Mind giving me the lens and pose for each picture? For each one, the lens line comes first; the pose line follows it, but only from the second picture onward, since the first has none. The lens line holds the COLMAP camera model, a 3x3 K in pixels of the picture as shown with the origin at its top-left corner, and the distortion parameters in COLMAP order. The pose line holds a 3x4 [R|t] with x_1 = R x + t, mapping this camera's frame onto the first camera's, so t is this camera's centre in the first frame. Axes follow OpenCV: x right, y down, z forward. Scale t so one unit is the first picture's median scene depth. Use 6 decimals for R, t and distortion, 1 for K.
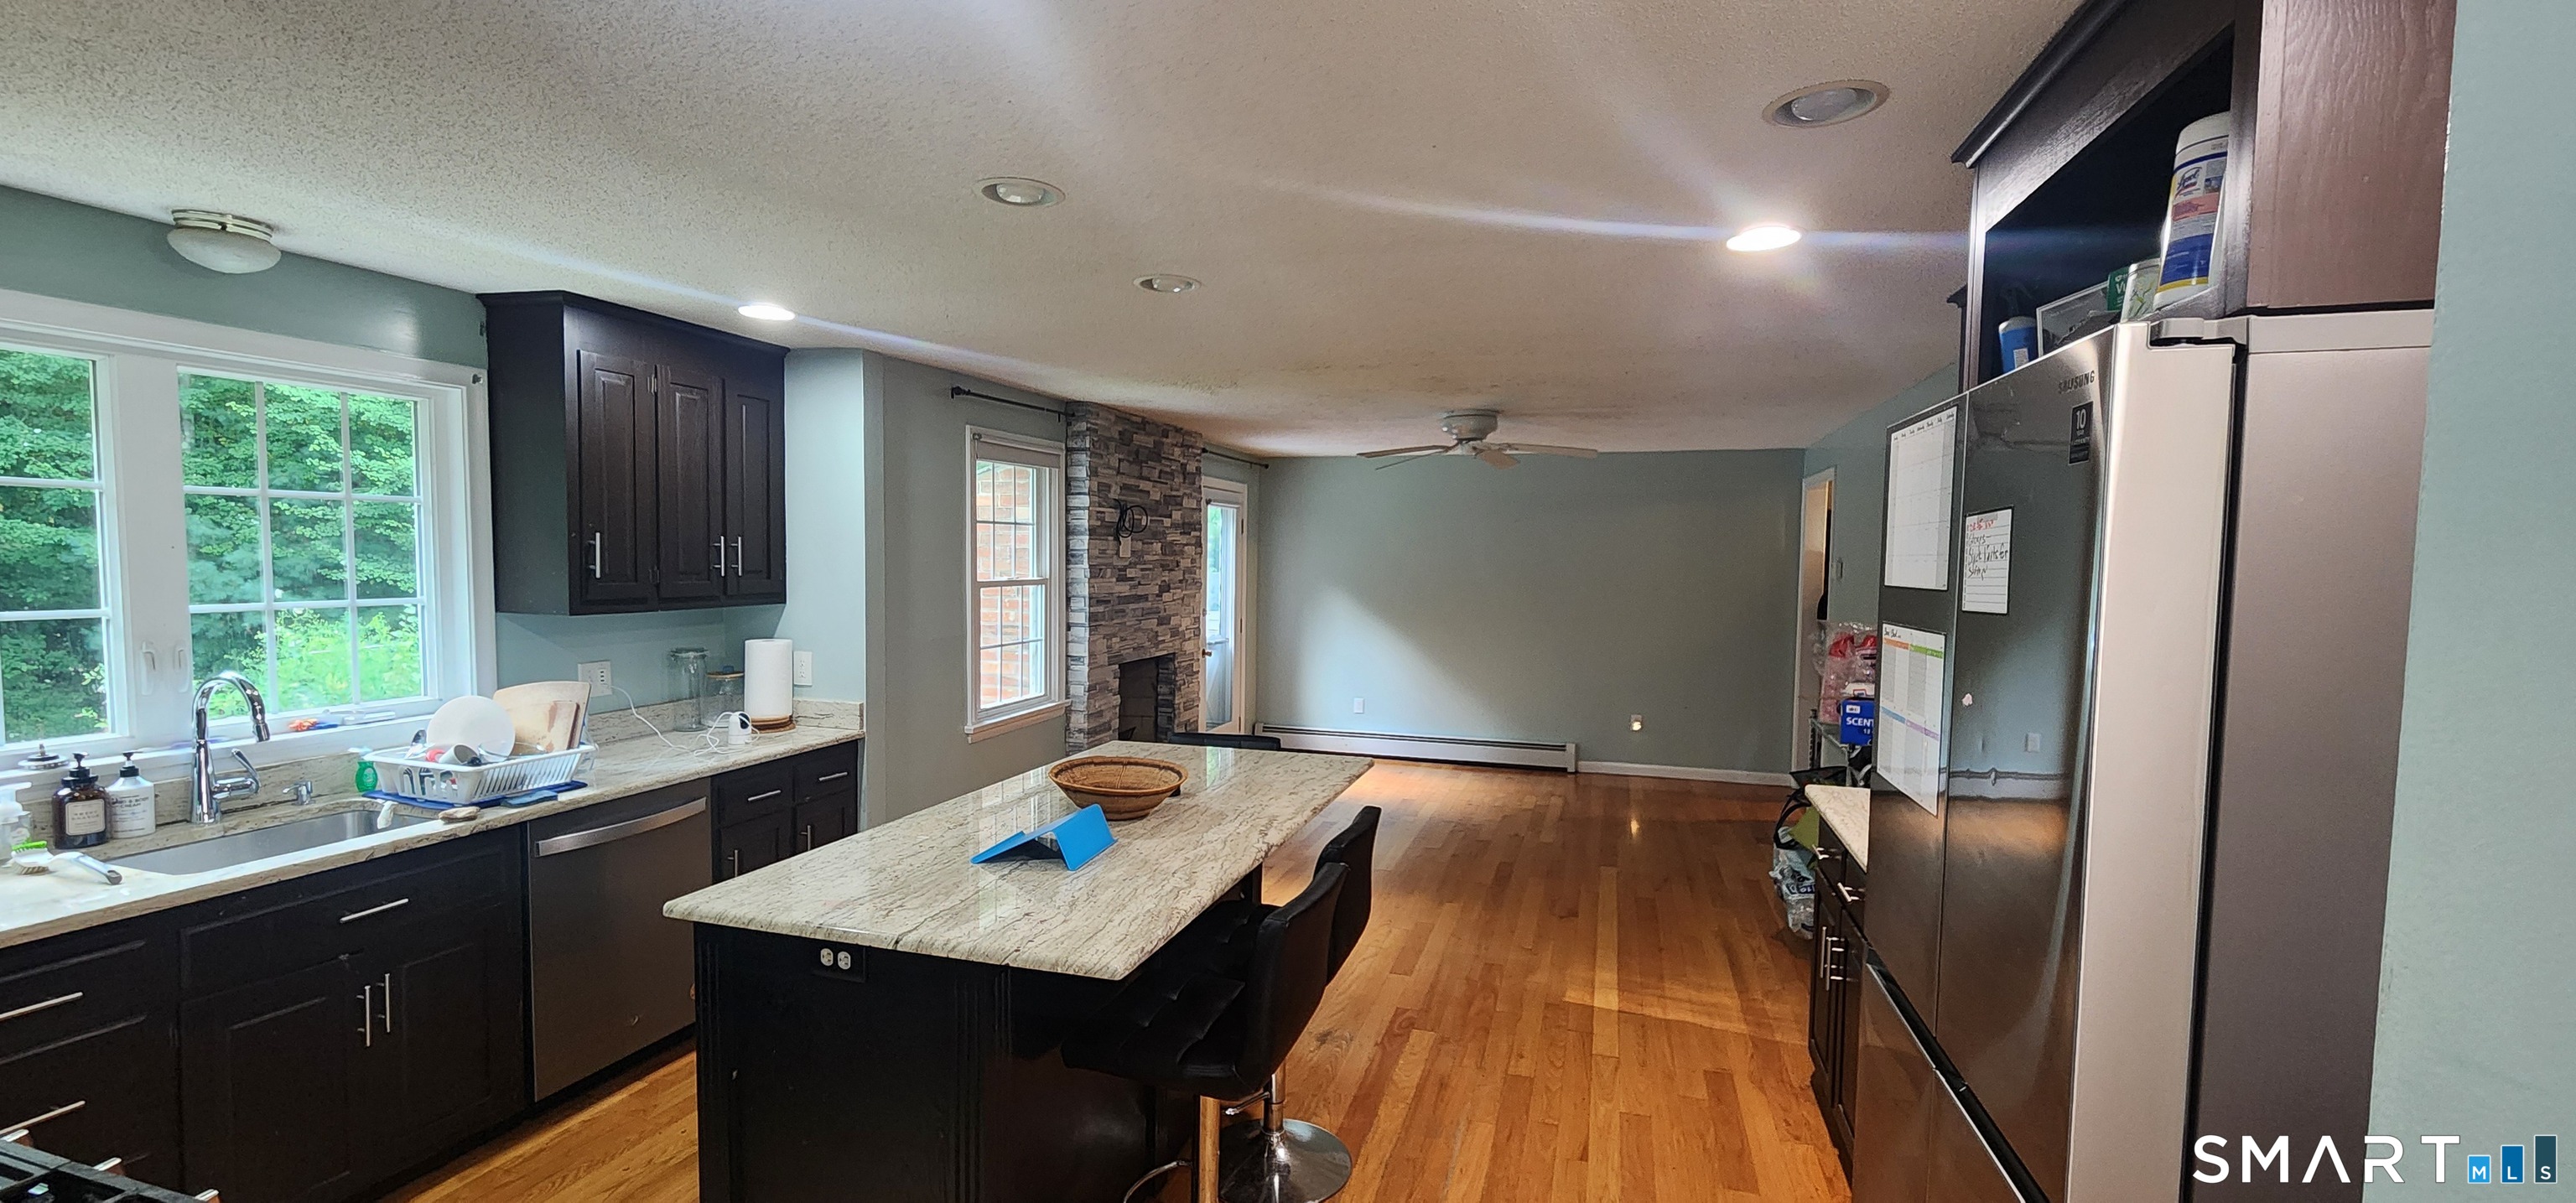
lens RADIAL K [[1061.1, 0, 1278.0], [0, 1061.1, 613.3], [0, 0, 1]] dist [-0.005571, 0.000279]
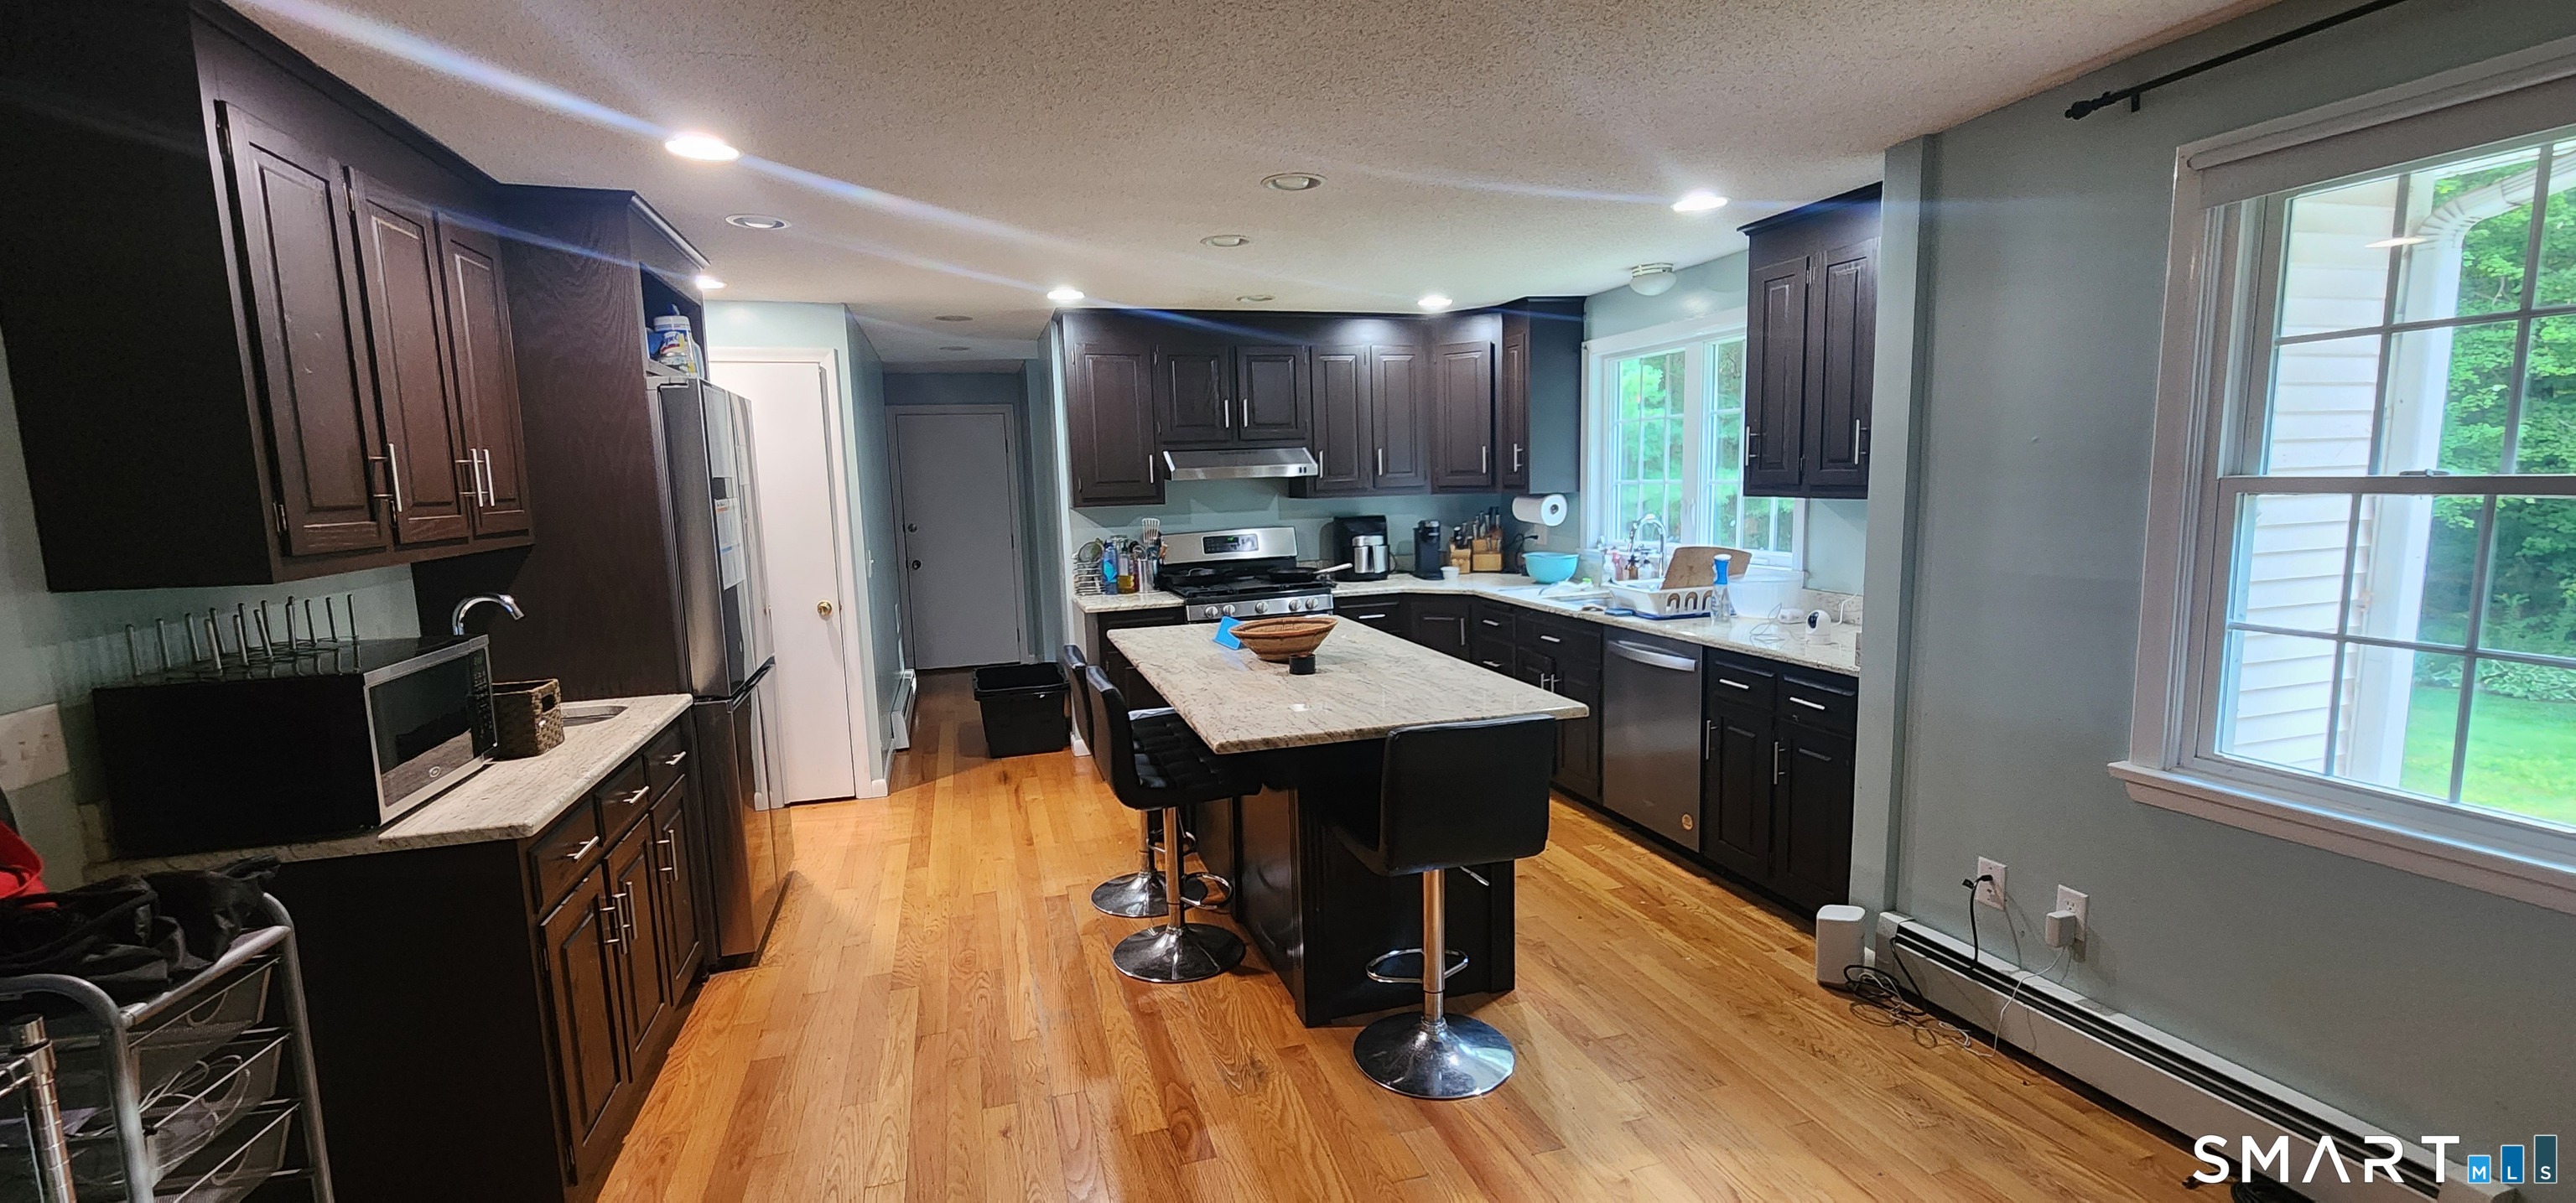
lens RADIAL K [[1050.9, 0, 1289.6], [0, 1050.9, 616.6], [0, 0, 1]] dist [-0.010846, -0.000165]
pose [[-0.822518, 0.088829, -0.561759, 0.253632], [-0.013071, 0.984514, 0.174817, -0.036992], [0.568589, 0.151133, -0.808620, 0.940508]]
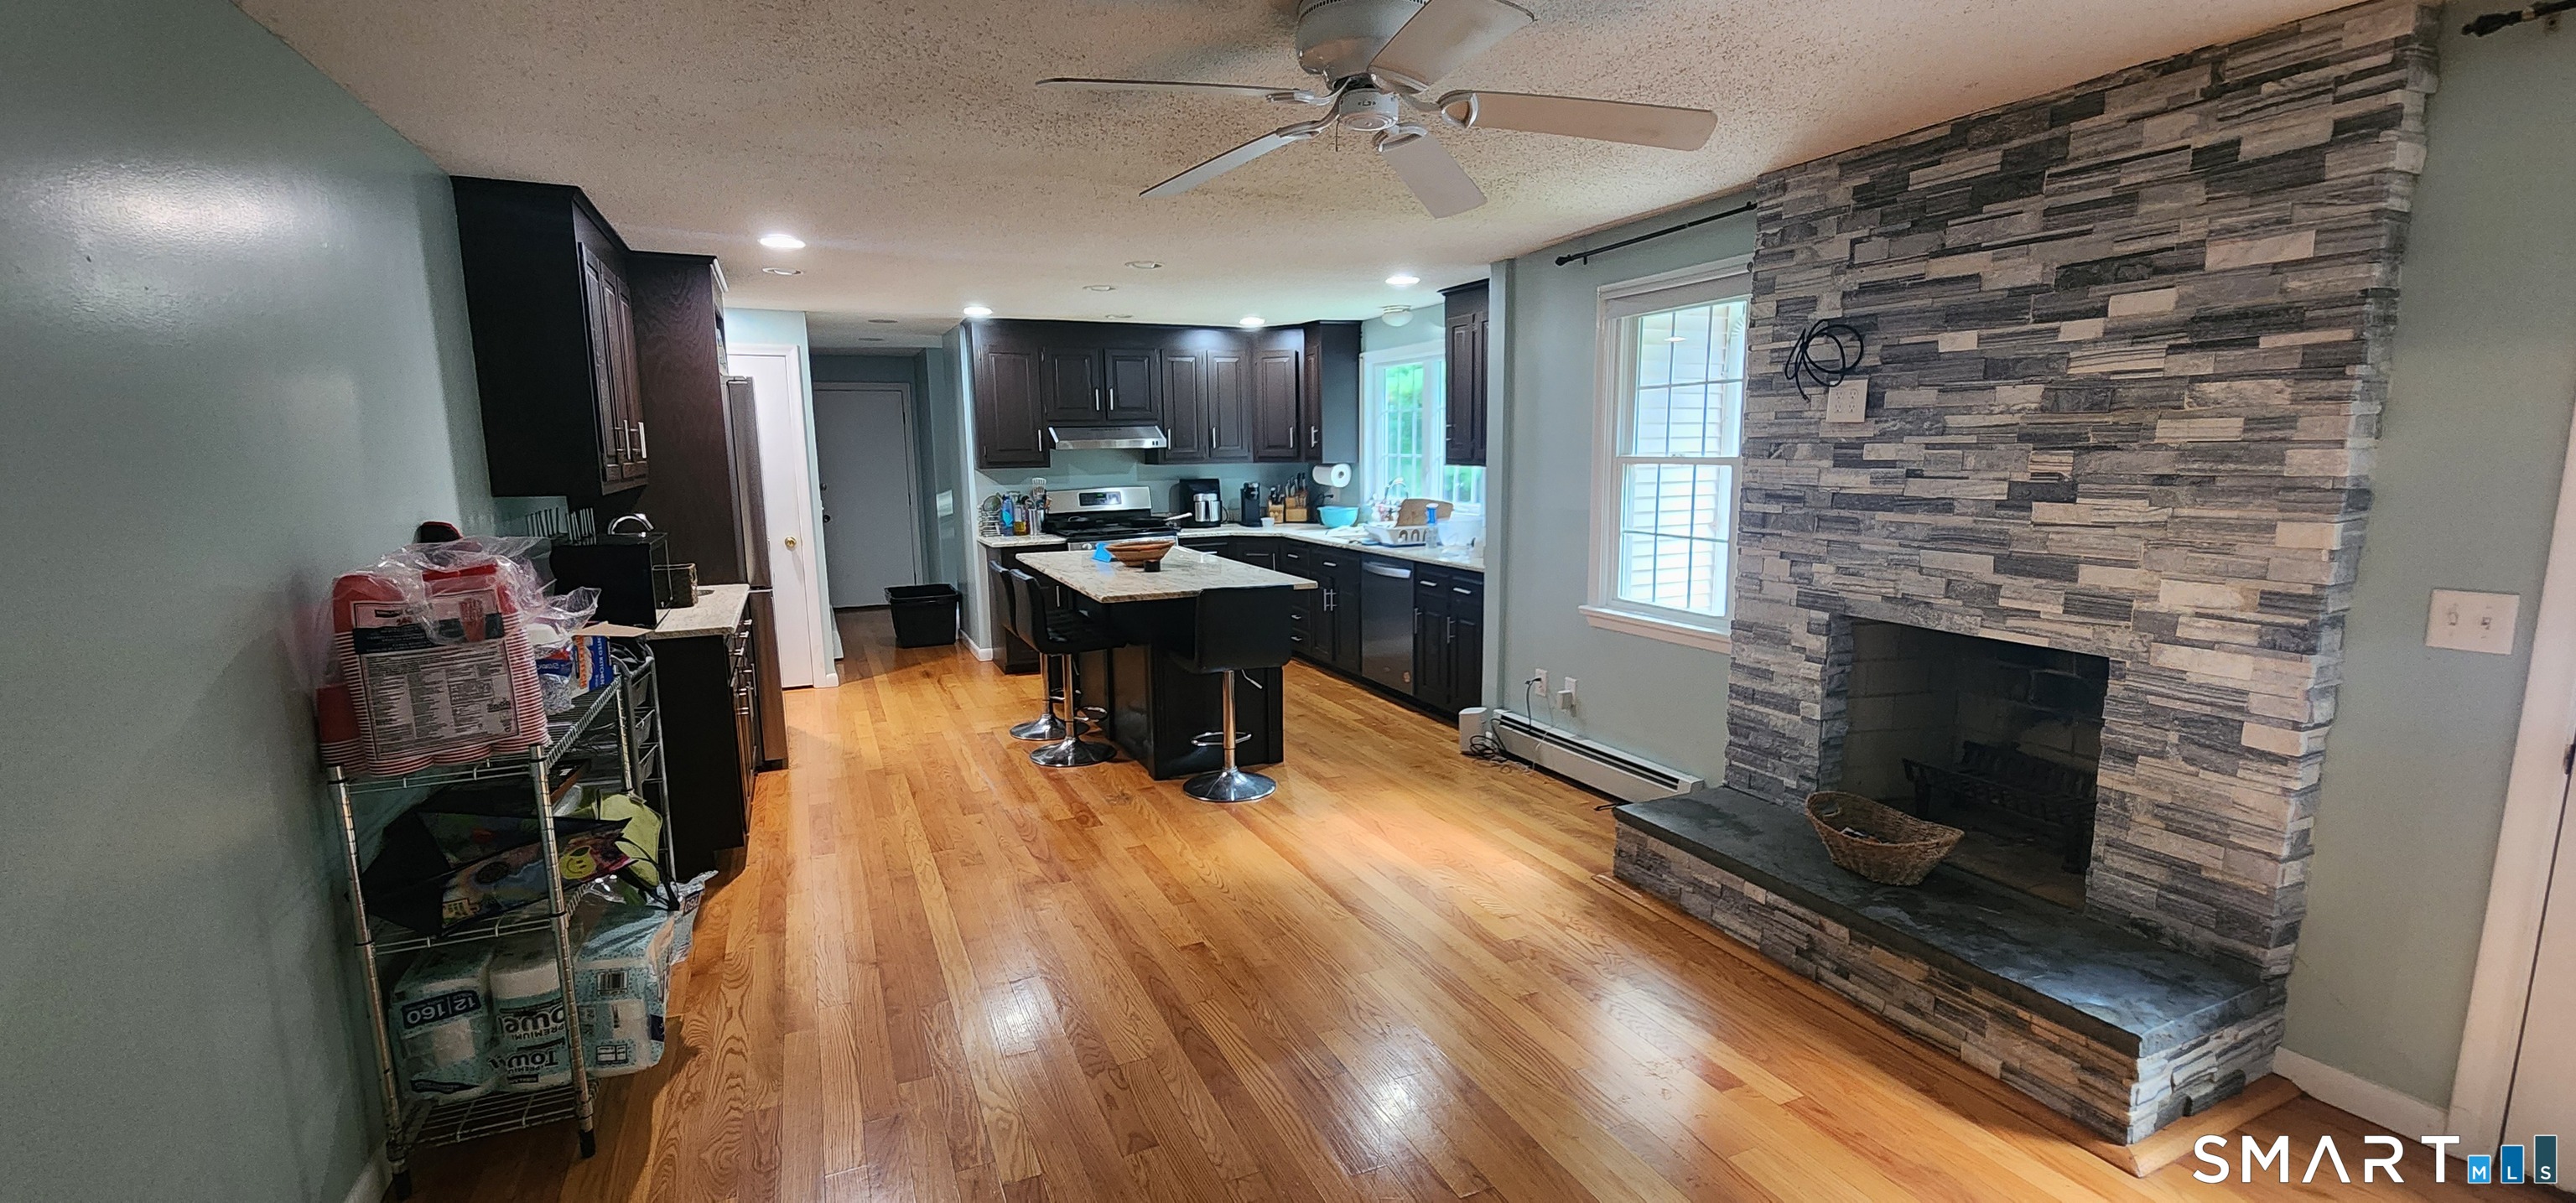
lens RADIAL K [[1061.1, 0, 1278.0], [0, 1061.1, 613.3], [0, 0, 1]] dist [-0.005571, 0.000279]
pose [[-0.748684, 0.103193, -0.654846, 0.445929], [-0.033561, 0.980644, 0.192903, -0.051814], [0.662077, 0.166401, -0.730729, 1.224744]]
